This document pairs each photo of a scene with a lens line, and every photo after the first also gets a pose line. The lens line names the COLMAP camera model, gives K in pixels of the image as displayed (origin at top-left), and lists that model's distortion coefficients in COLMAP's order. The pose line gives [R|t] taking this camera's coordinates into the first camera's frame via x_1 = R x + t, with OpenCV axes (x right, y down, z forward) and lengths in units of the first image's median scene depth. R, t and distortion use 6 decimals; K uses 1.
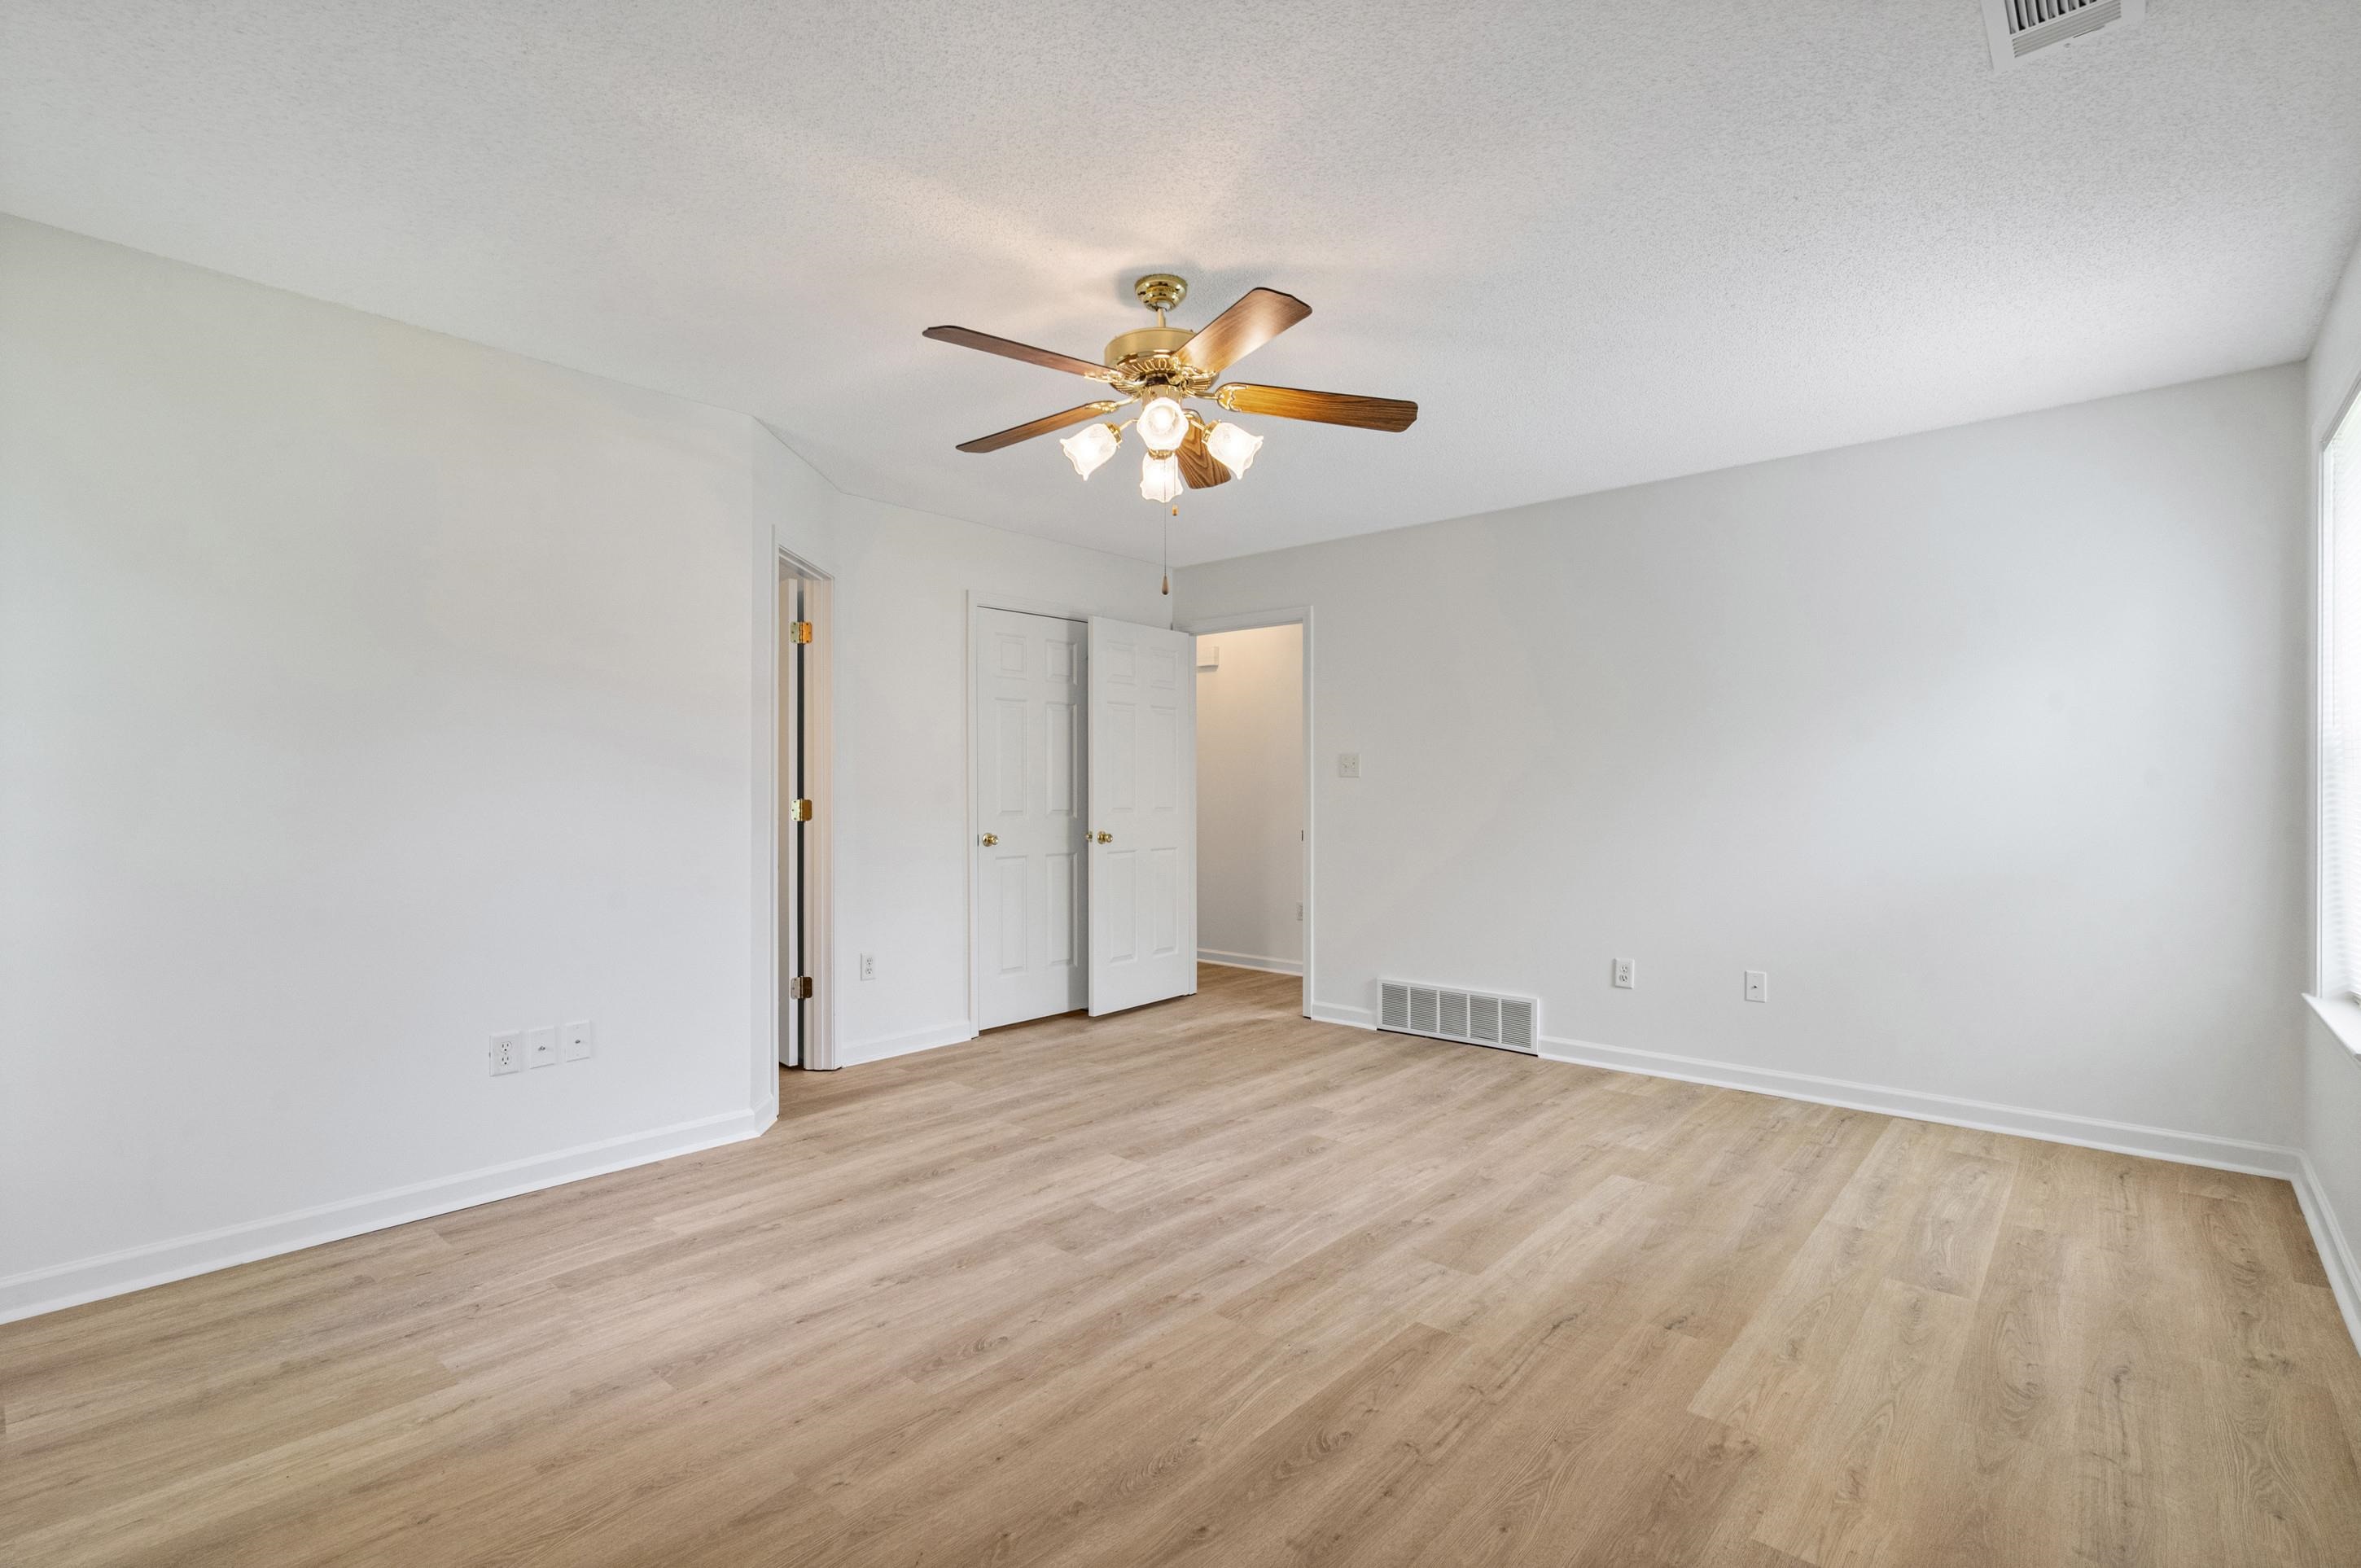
lens RADIAL K [[1085.8, 0, 1179.9], [0, 1085.8, 789.3], [0, 0, 1]] dist [0.003843, 0.000723]
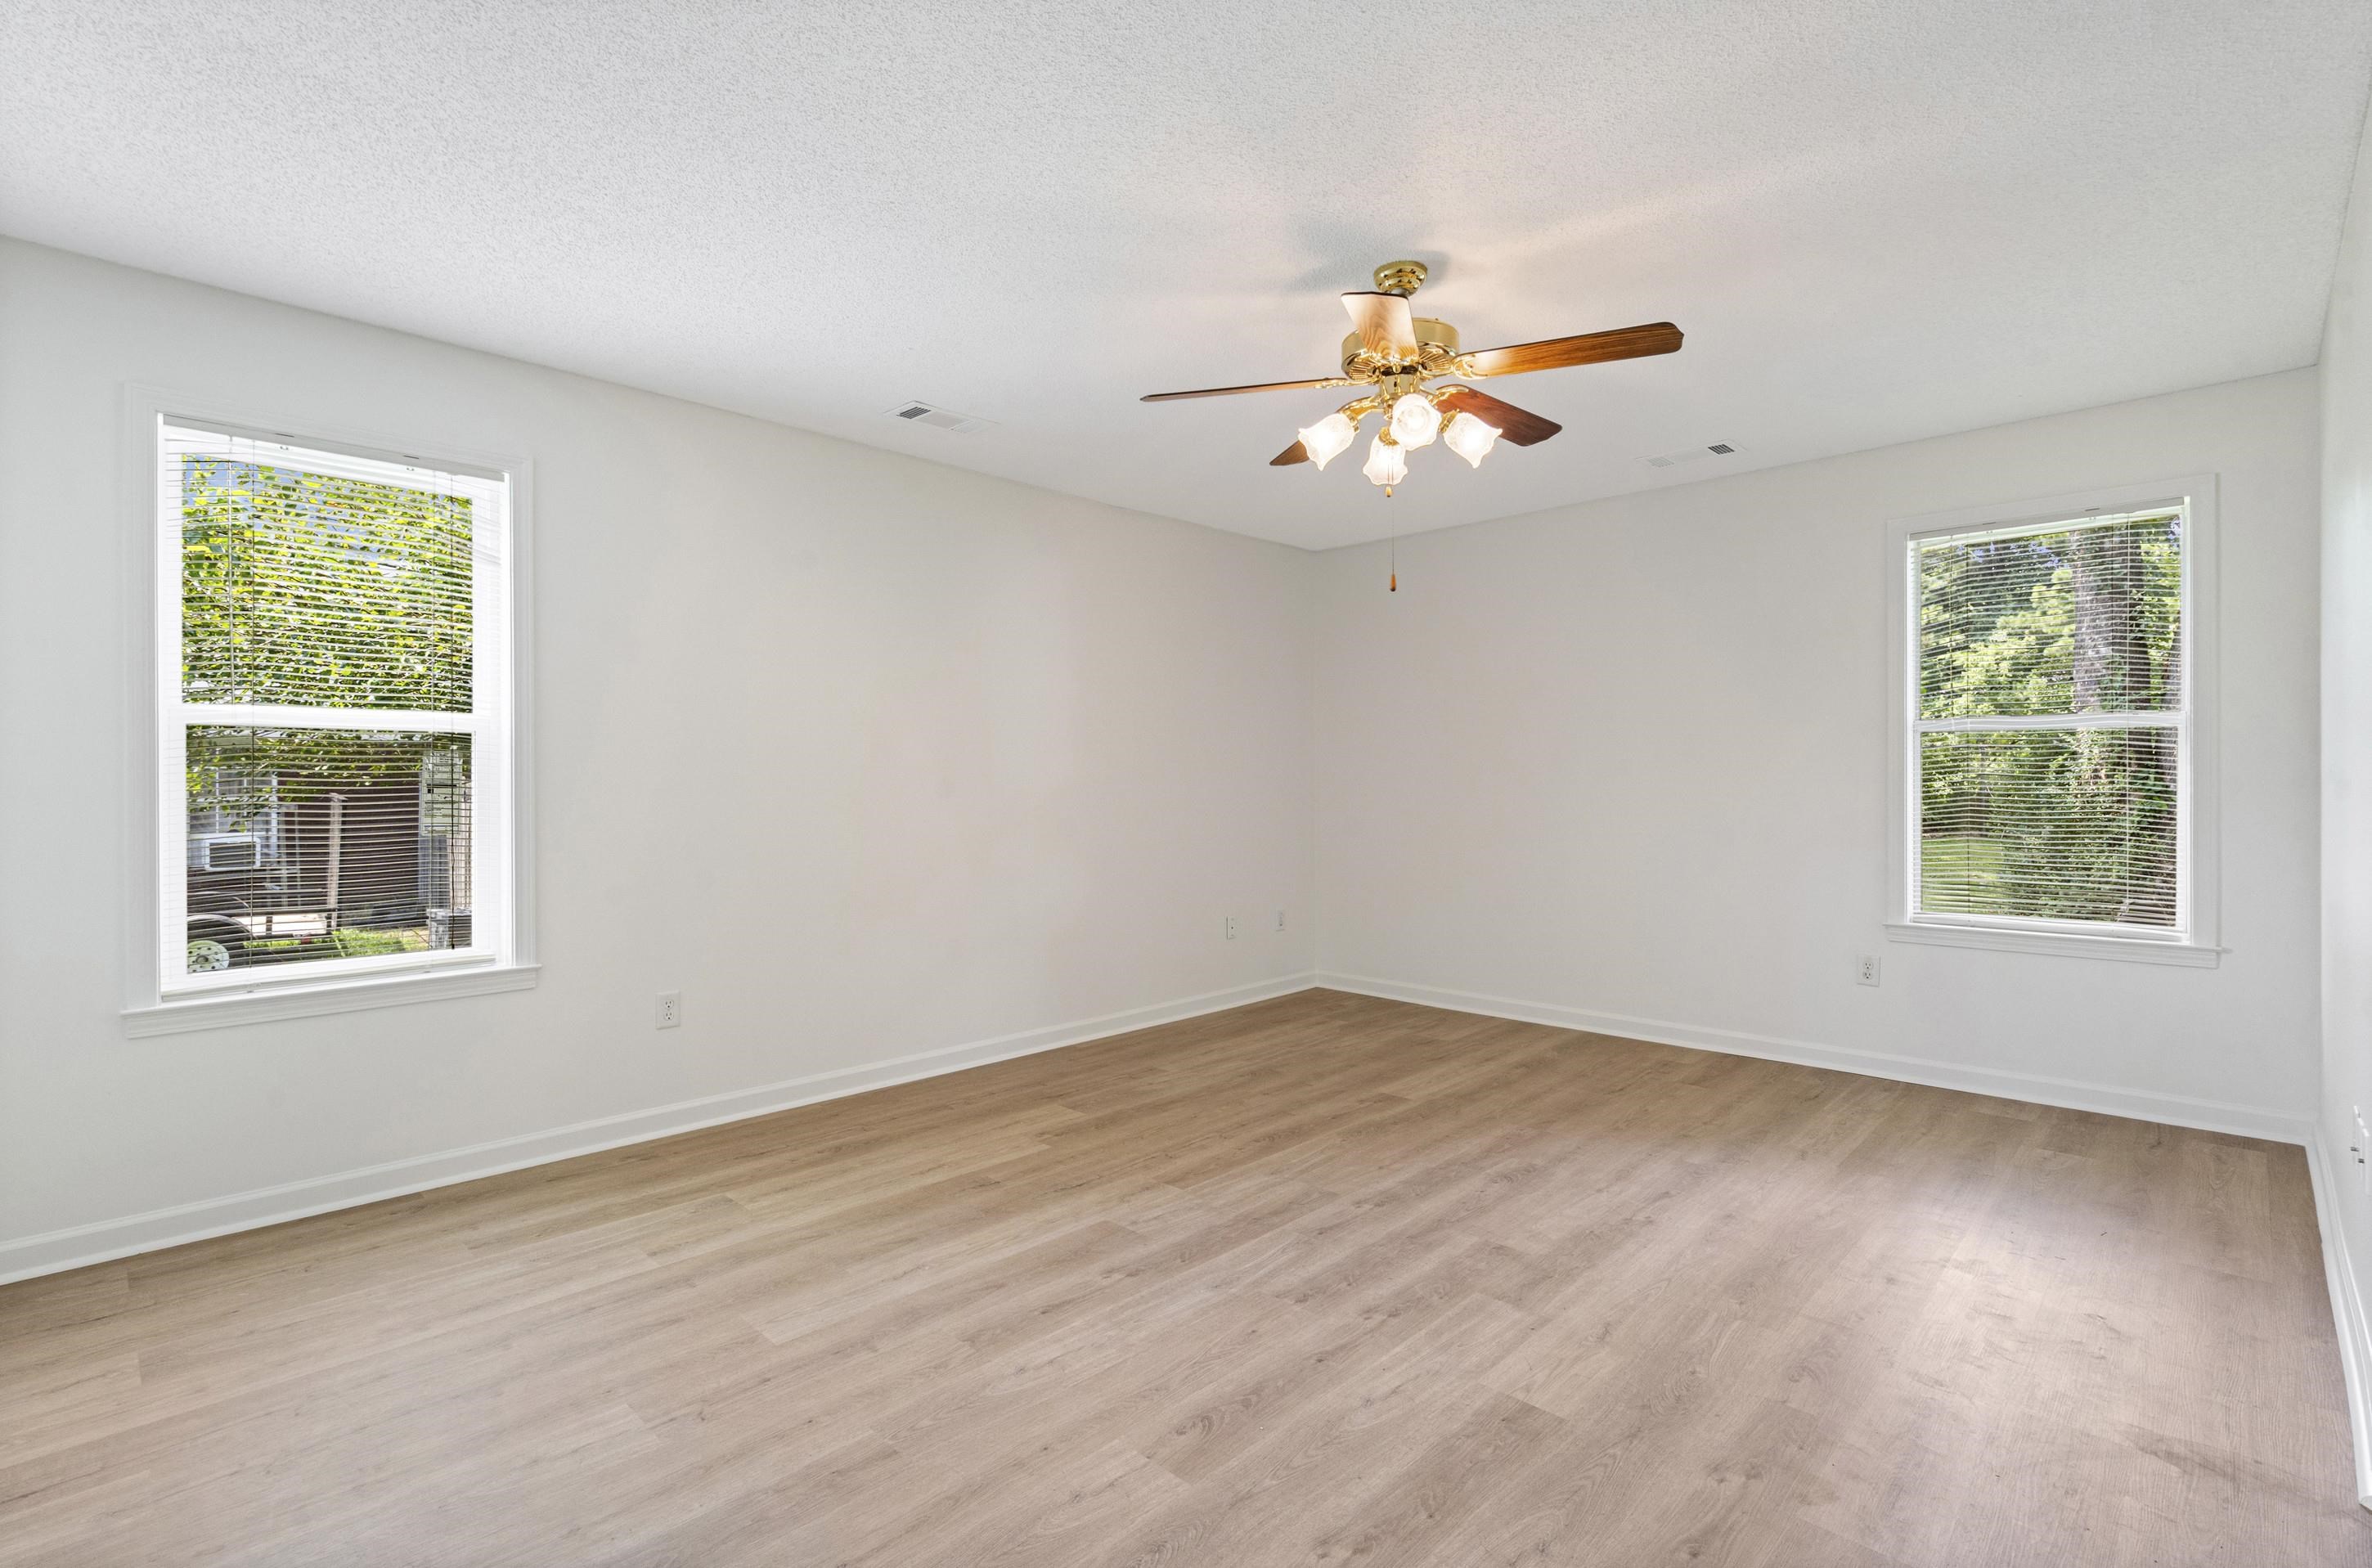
lens RADIAL K [[1090.9, 0, 1187.6], [0, 1090.9, 785.4], [0, 0, 1]] dist [0.003843, 0.000723]
pose [[-0.998953, 0.004464, 0.045524, 0.132175], [0.004542, 0.999988, 0.001617, 0.006511], [-0.045517, 0.001823, -0.998962, 2.007983]]
